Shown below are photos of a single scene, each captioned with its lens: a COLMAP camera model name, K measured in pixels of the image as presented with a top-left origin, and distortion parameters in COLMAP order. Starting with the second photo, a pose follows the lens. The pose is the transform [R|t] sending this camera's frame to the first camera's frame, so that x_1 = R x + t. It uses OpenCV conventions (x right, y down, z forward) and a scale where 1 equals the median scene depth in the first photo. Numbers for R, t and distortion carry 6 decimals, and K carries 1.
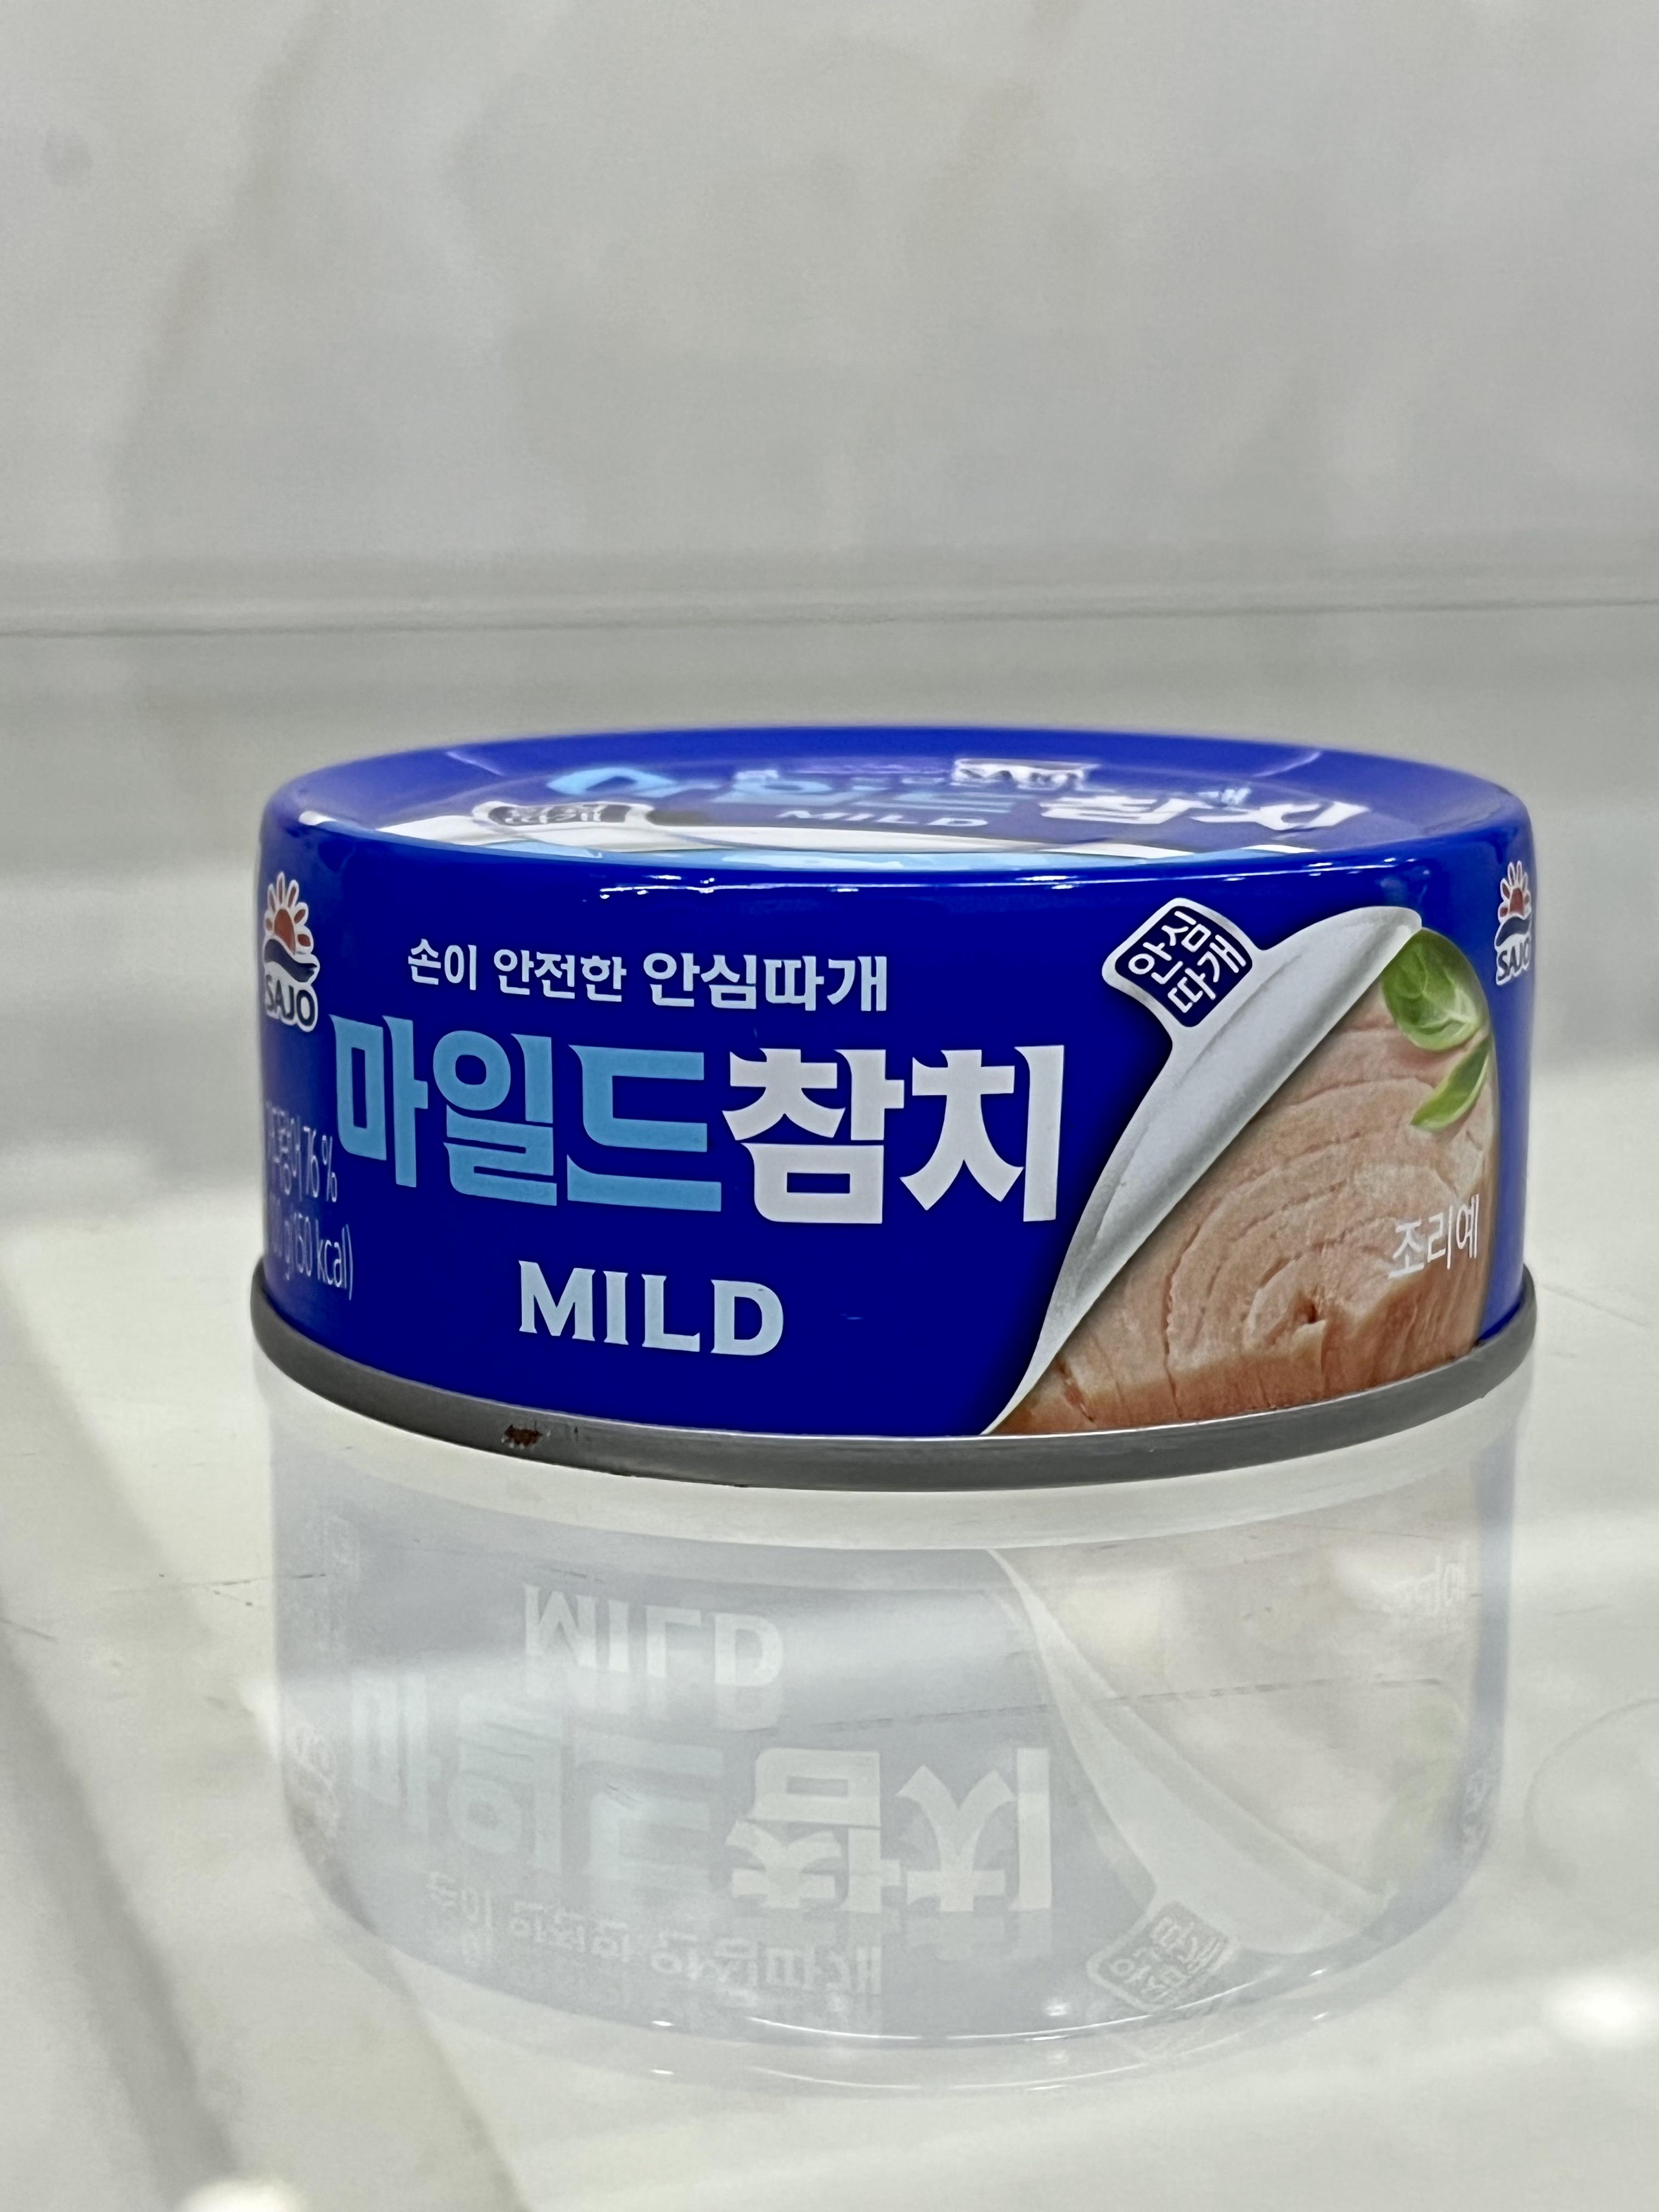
lens RADIAL K [[3593.3, 0, 830.2], [0, 3593.3, 1109.2], [0, 0, 1]] dist [0.015279, 0.000000]
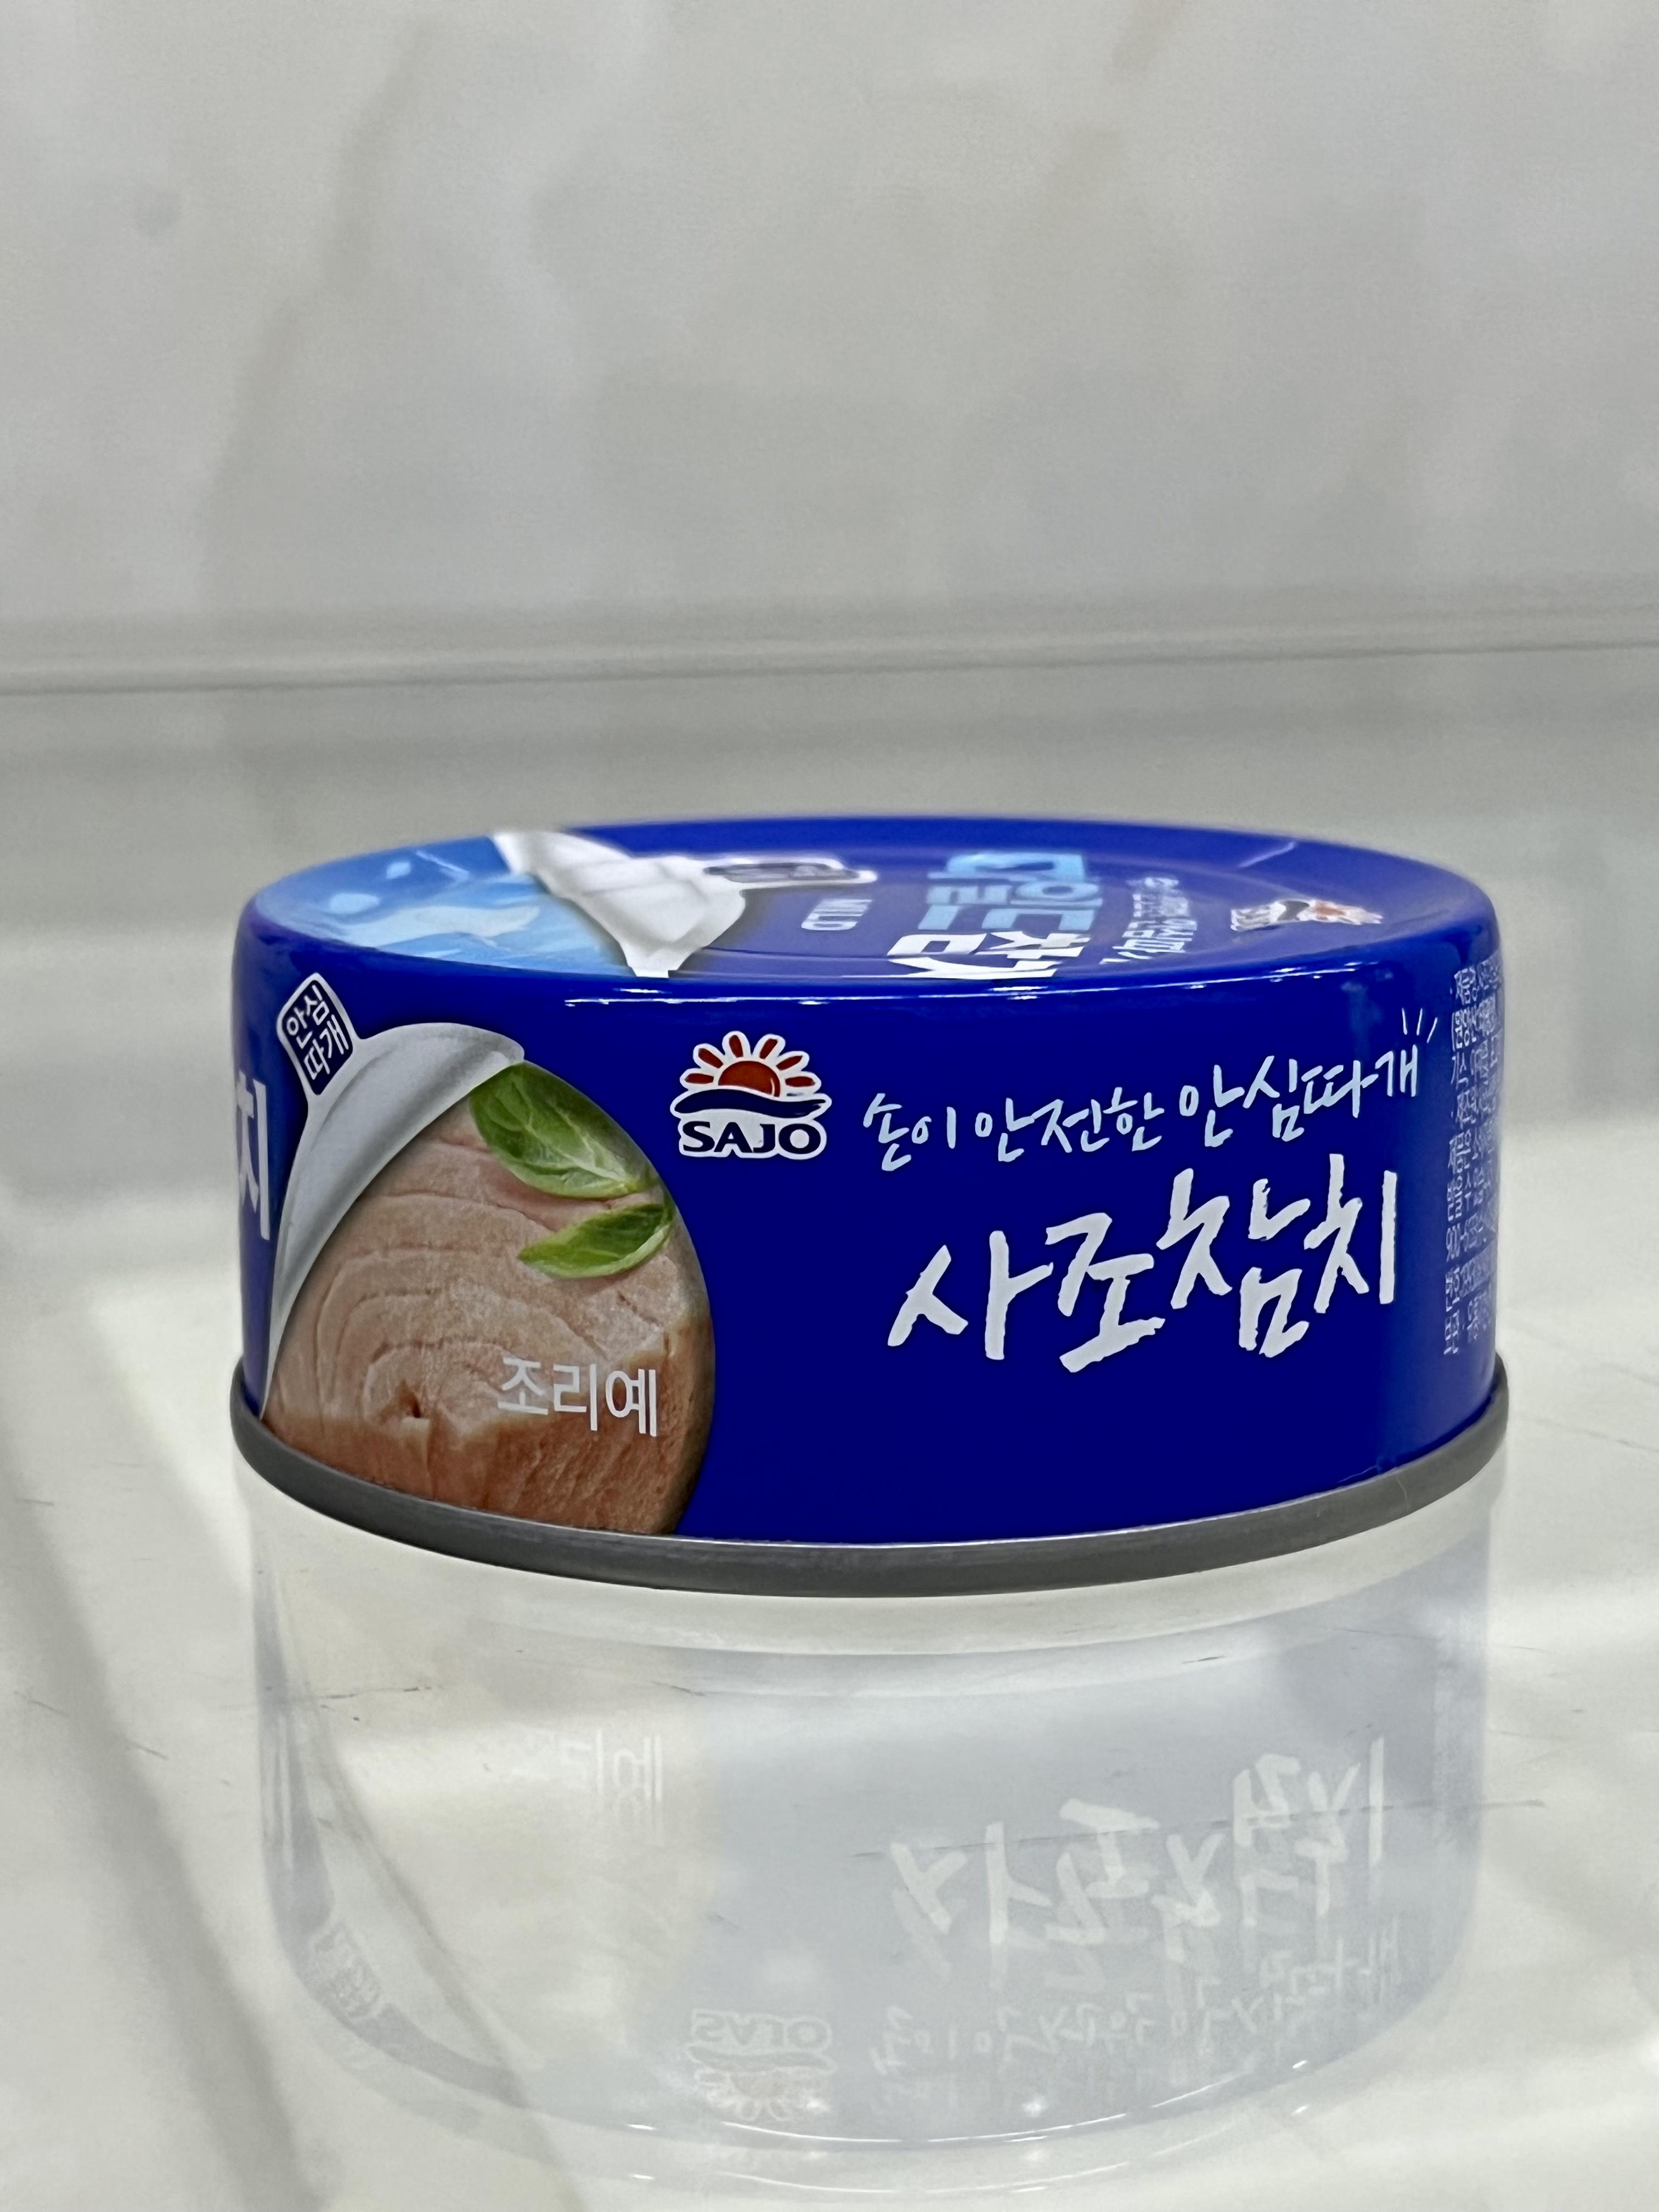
lens RADIAL K [[3593.3, 0, 834.8], [0, 3593.3, 1117.5], [0, 0, 1]] dist [0.015279, 0.000000]
pose [[0.322762, 0.189475, -0.927321, 1.110450], [-0.205410, 0.970428, 0.126789, -0.178308], [0.923922, 0.149558, 0.352138, 0.742408]]
